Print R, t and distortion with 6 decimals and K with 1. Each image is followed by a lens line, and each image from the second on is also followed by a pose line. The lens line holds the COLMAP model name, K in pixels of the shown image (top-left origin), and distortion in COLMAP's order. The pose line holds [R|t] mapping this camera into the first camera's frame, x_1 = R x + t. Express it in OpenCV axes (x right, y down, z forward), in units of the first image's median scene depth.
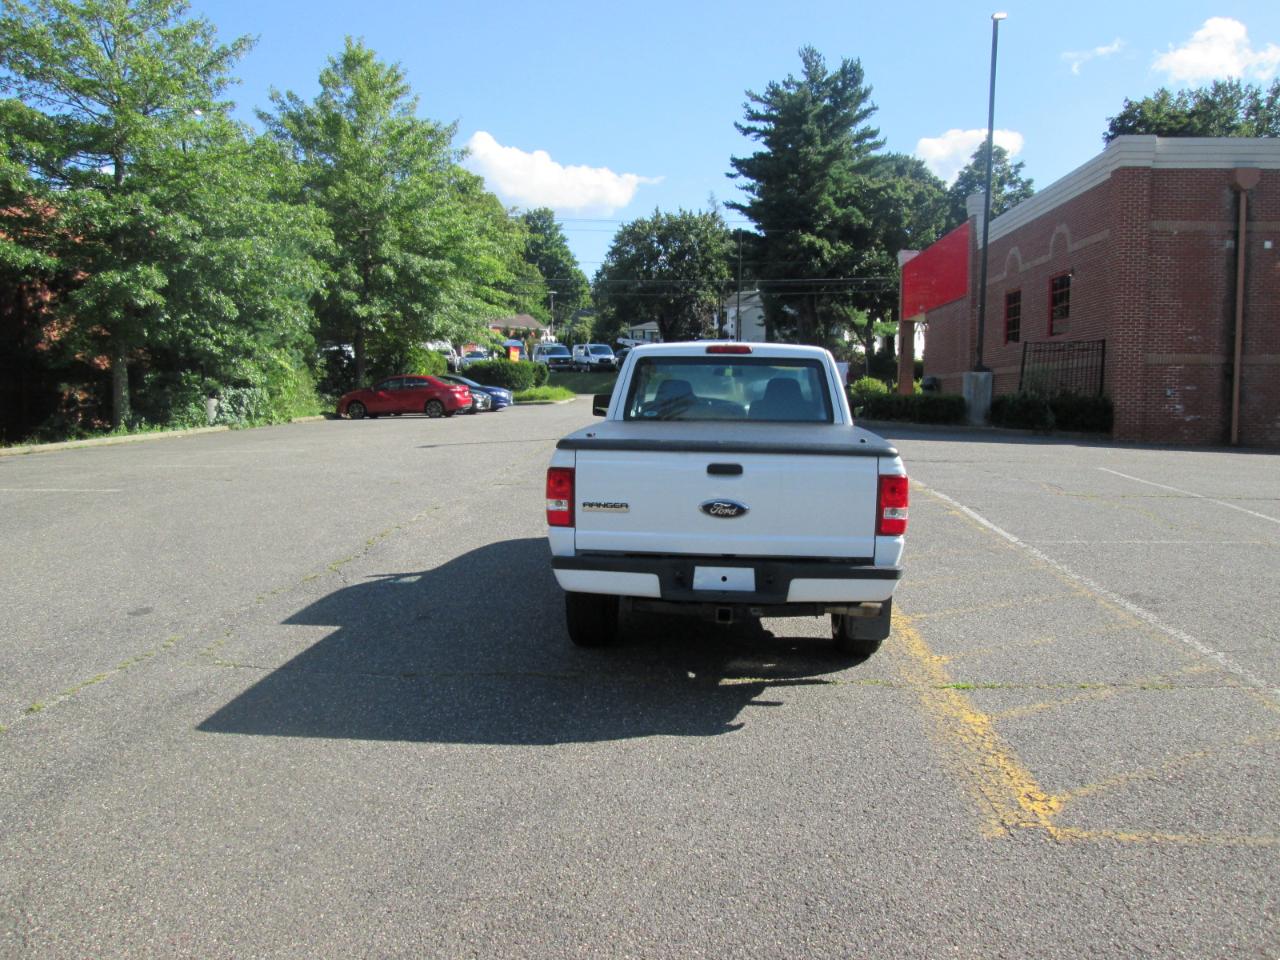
lens RADIAL K [[1042.1, 0, 628.7], [0, 1042.1, 418.8], [0, 0, 1]] dist [-0.022473, 0.001157]
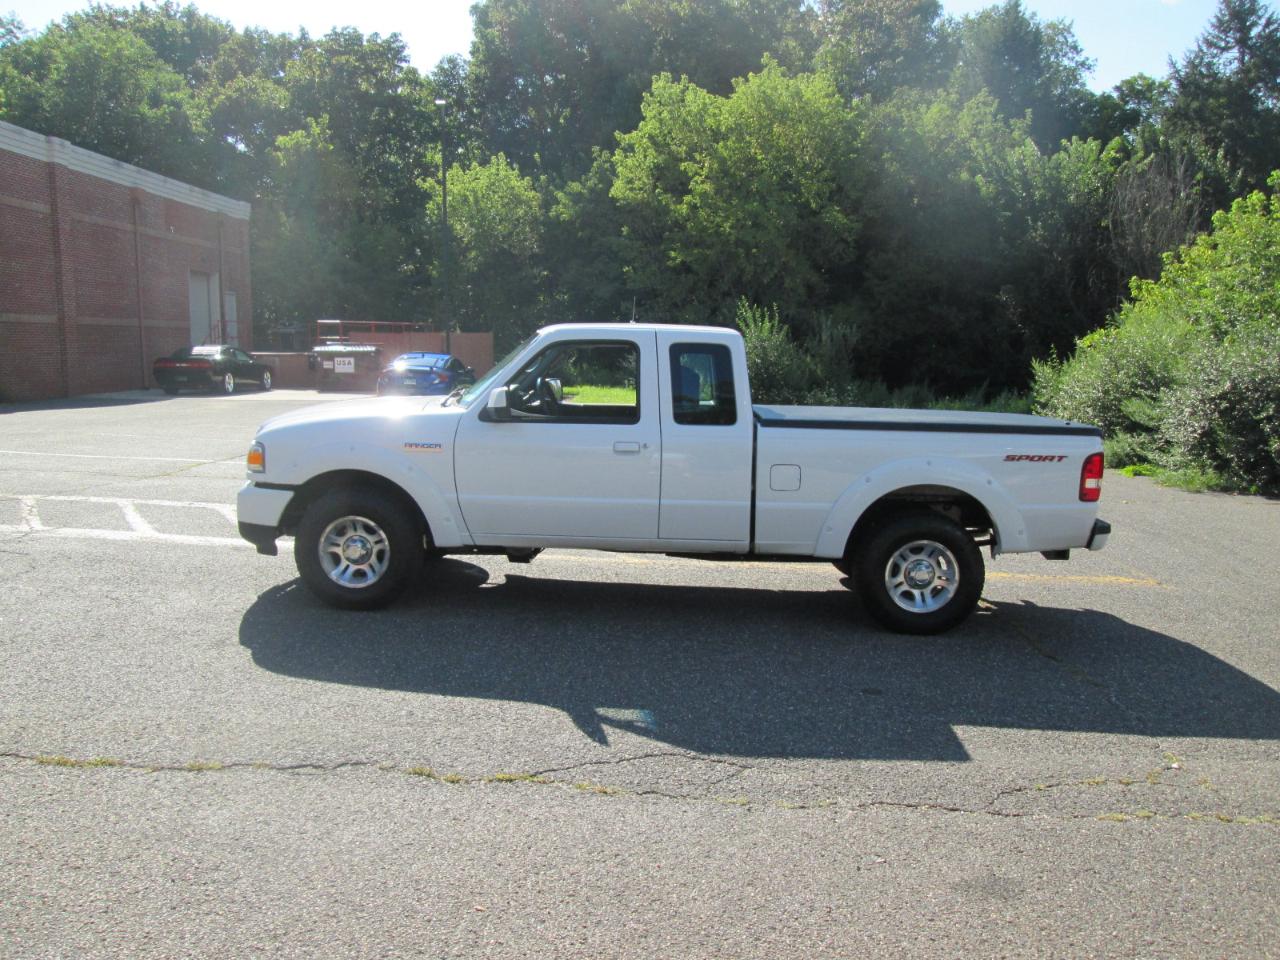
lens RADIAL K [[1049.4, 0, 650.0], [0, 1049.4, 479.7], [0, 0, 1]] dist [-0.041868, 0.006306]
pose [[-0.020904, -0.136528, 0.990416, -0.170101], [0.020912, 0.990356, 0.136961, -0.013079], [-0.999563, 0.023574, -0.017847, 0.210744]]
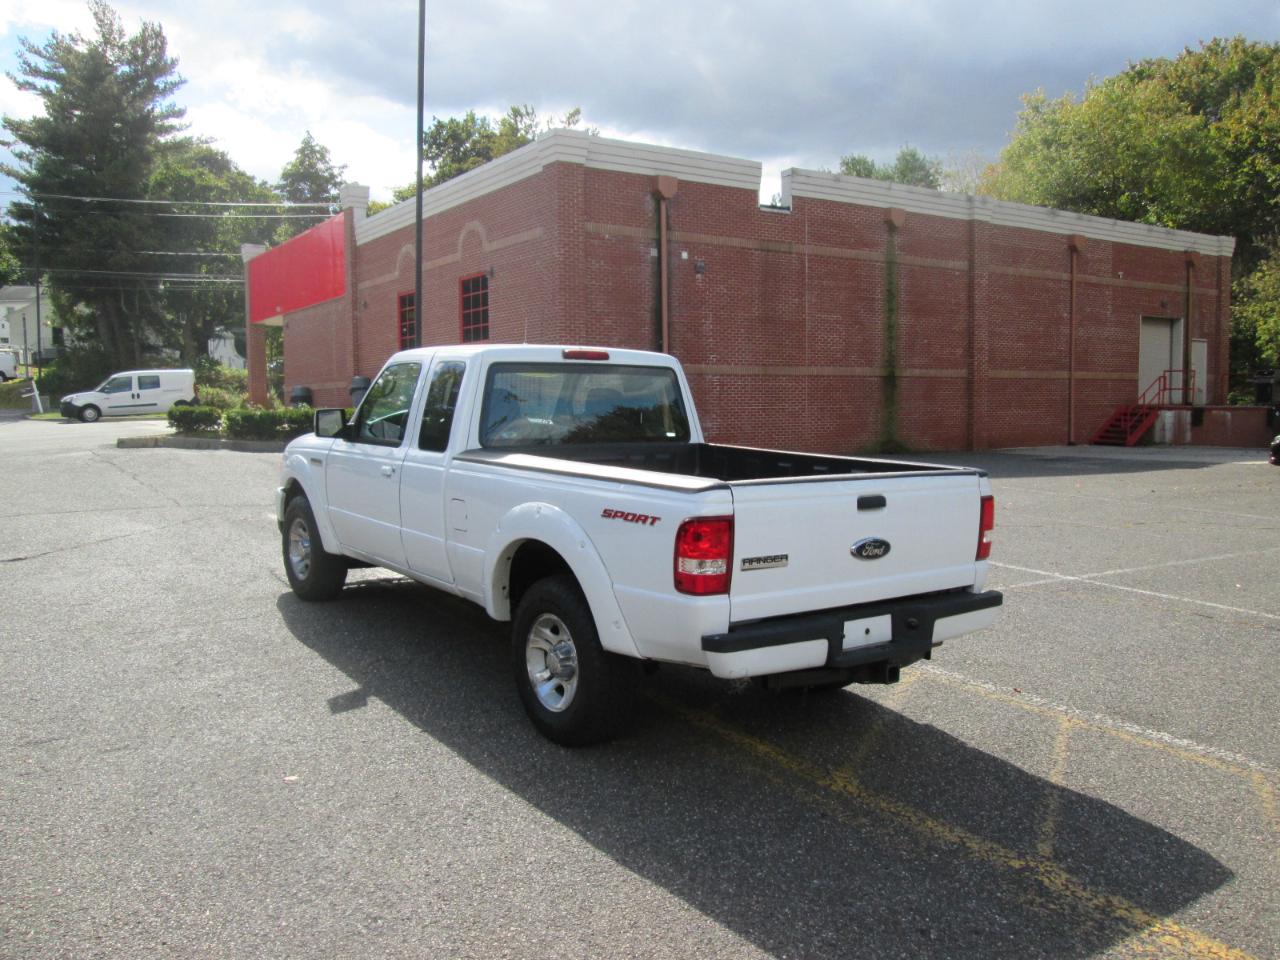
lens RADIAL K [[1049.4, 0, 650.0], [0, 1049.4, 479.7], [0, 0, 1]] dist [-0.041868, 0.006306]
pose [[0.773649, -0.060986, 0.630672, -0.077565], [0.026376, 0.997594, 0.064111, -0.003755], [-0.633065, -0.032965, 0.773397, 0.062434]]
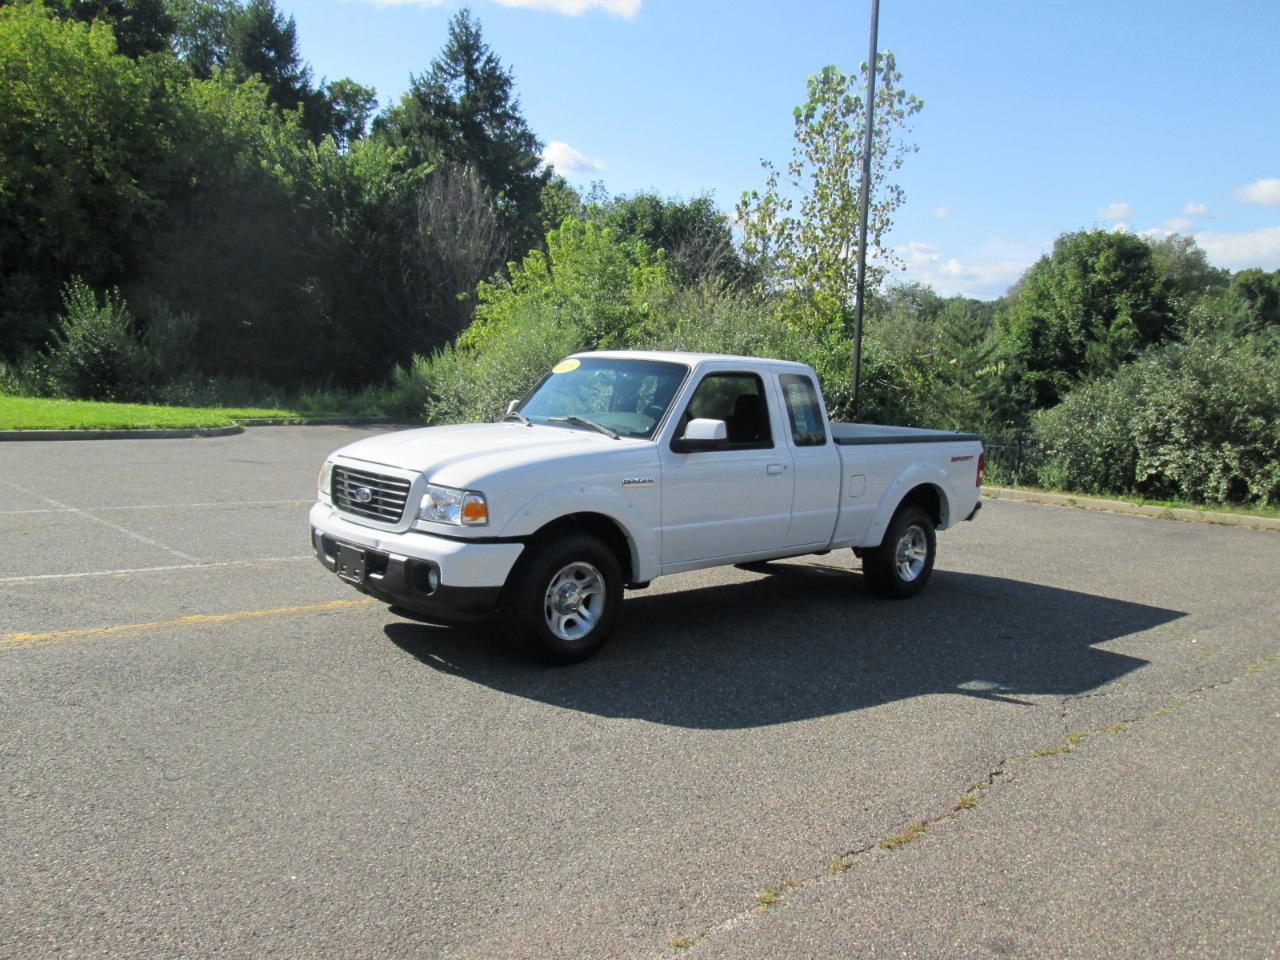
lens RADIAL K [[1049.4, 0, 650.0], [0, 1049.4, 479.7], [0, 0, 1]] dist [-0.041868, 0.006306]
pose [[-0.721670, -0.122505, 0.681311, -0.116092], [-0.023714, 0.988014, 0.152534, -0.021231], [-0.691831, 0.093922, -0.715925, 0.356674]]
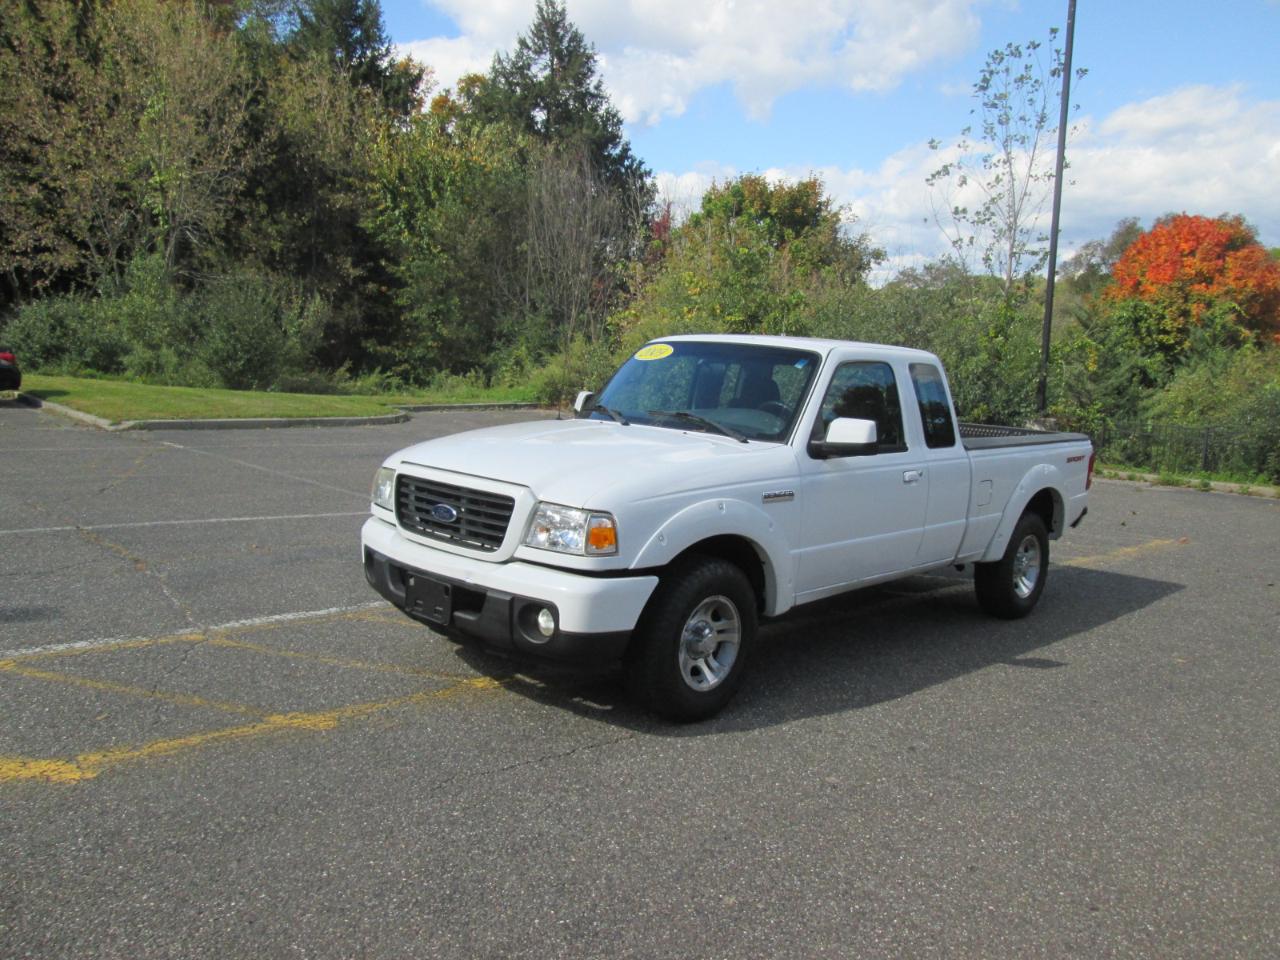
lens RADIAL K [[1049.4, 0, 650.0], [0, 1049.4, 479.7], [0, 0, 1]] dist [-0.041868, 0.006306]
pose [[-0.754961, -0.134572, 0.641814, -0.077729], [-0.032731, 0.985230, 0.168076, -0.019979], [-0.654953, 0.105884, -0.748215, 0.352032]]
